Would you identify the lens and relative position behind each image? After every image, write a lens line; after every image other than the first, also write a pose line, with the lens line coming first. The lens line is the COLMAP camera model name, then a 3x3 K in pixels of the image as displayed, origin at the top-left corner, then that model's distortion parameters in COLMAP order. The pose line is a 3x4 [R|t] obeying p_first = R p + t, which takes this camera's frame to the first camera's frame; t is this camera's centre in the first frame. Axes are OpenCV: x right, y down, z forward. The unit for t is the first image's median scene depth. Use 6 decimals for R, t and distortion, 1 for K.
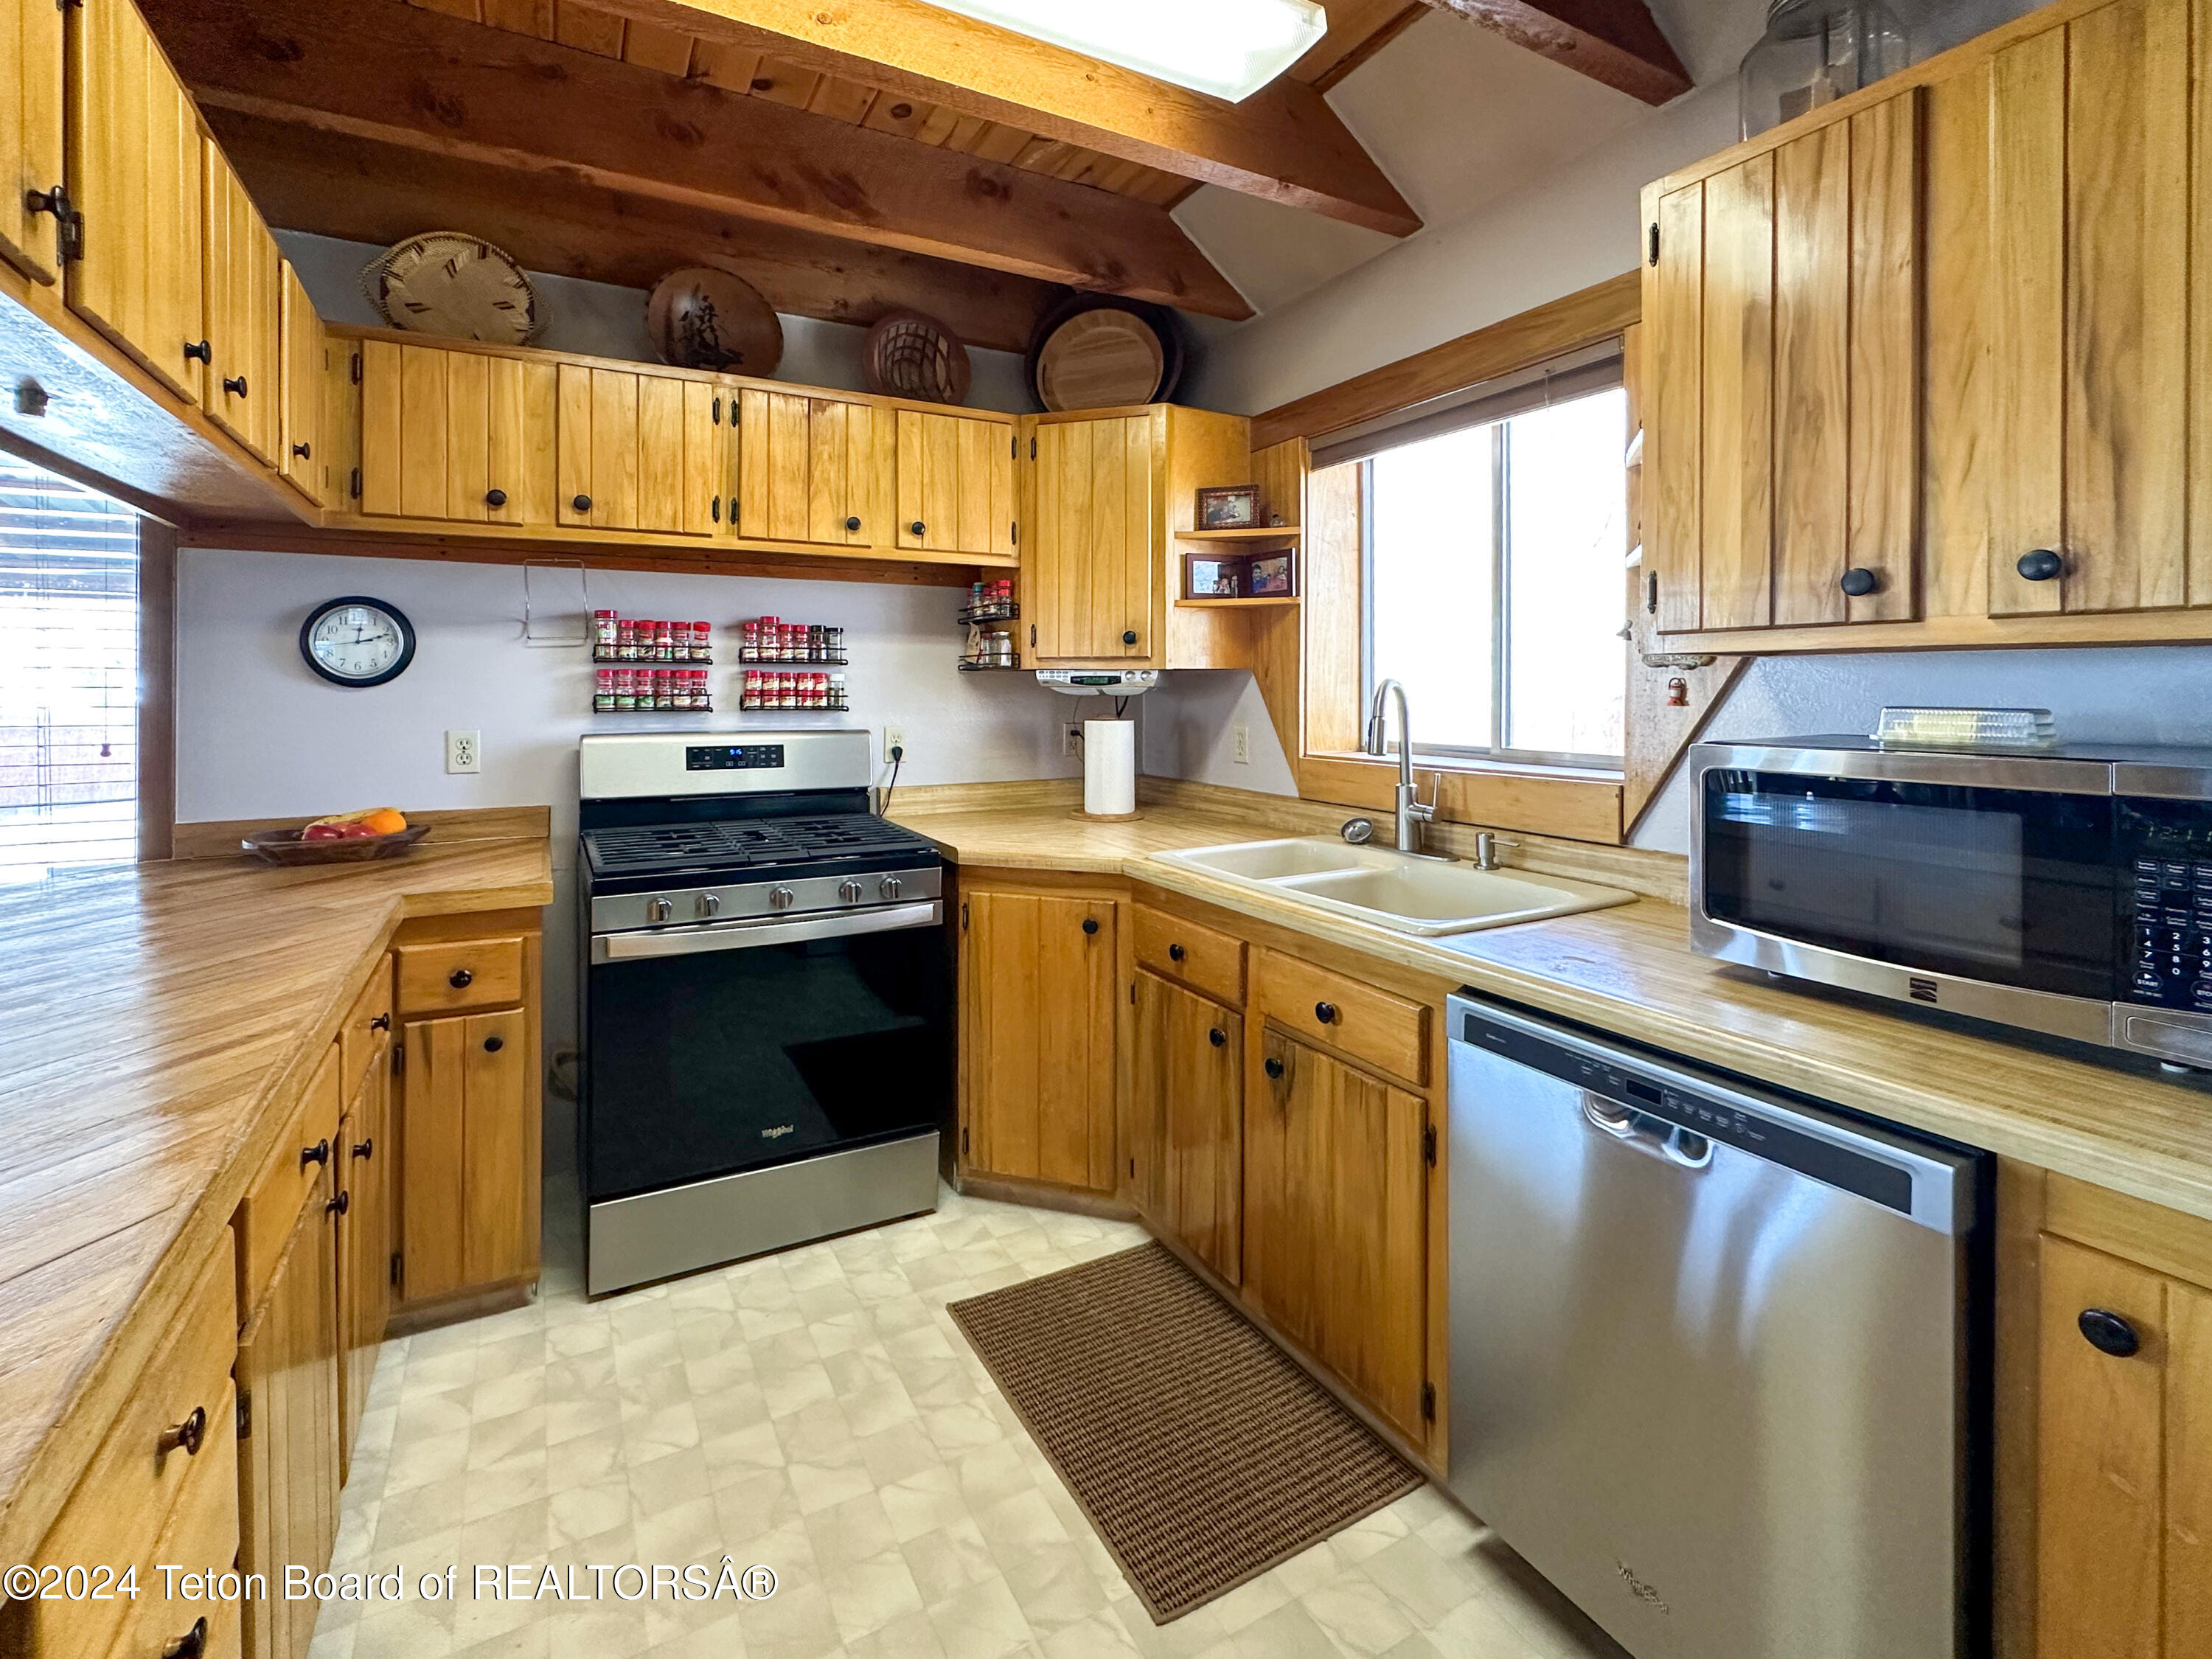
lens RADIAL K [[979.4, 0, 1108.7], [0, 979.4, 695.6], [0, 0, 1]] dist [-0.002174, 0.000528]
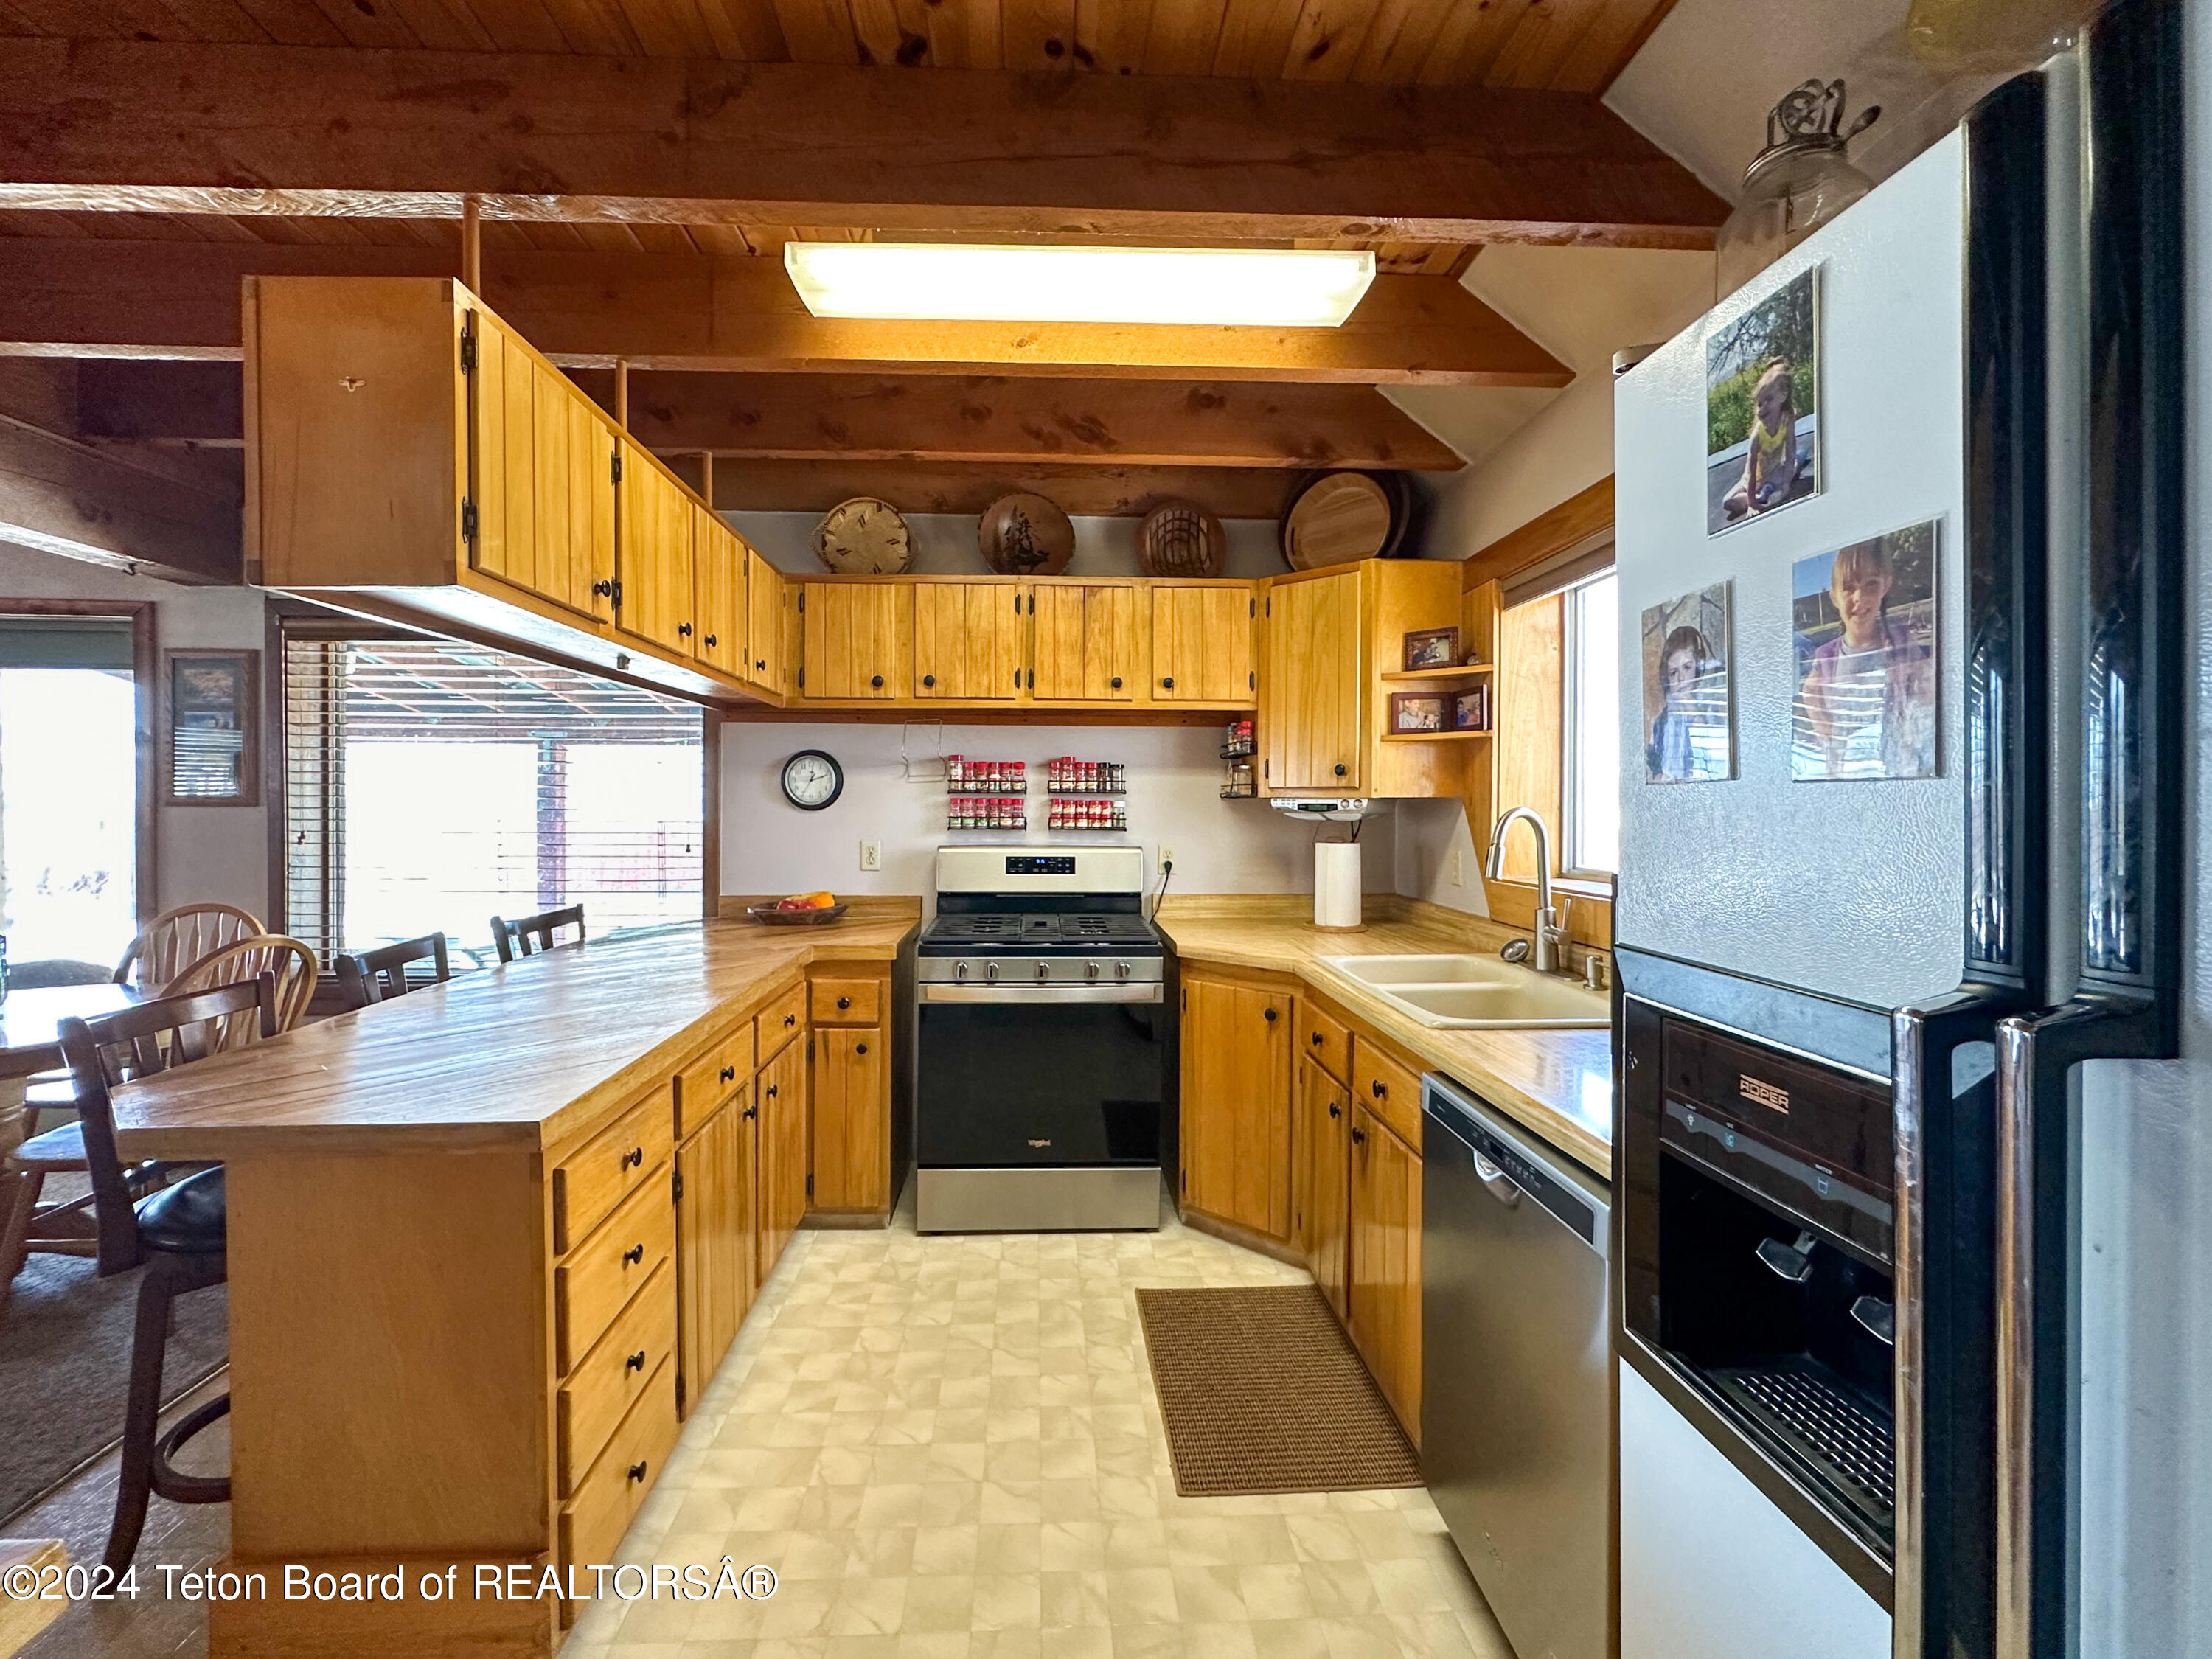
lens RADIAL K [[1011.1, 0, 1106.0], [0, 1011.1, 829.5], [0, 0, 1]] dist [0.002741, 0.000045]
pose [[0.892132, 0.014380, -0.451545, 0.321560], [-0.007607, 0.999830, 0.016813, -0.008553], [0.451710, -0.011565, 0.892090, -0.171114]]
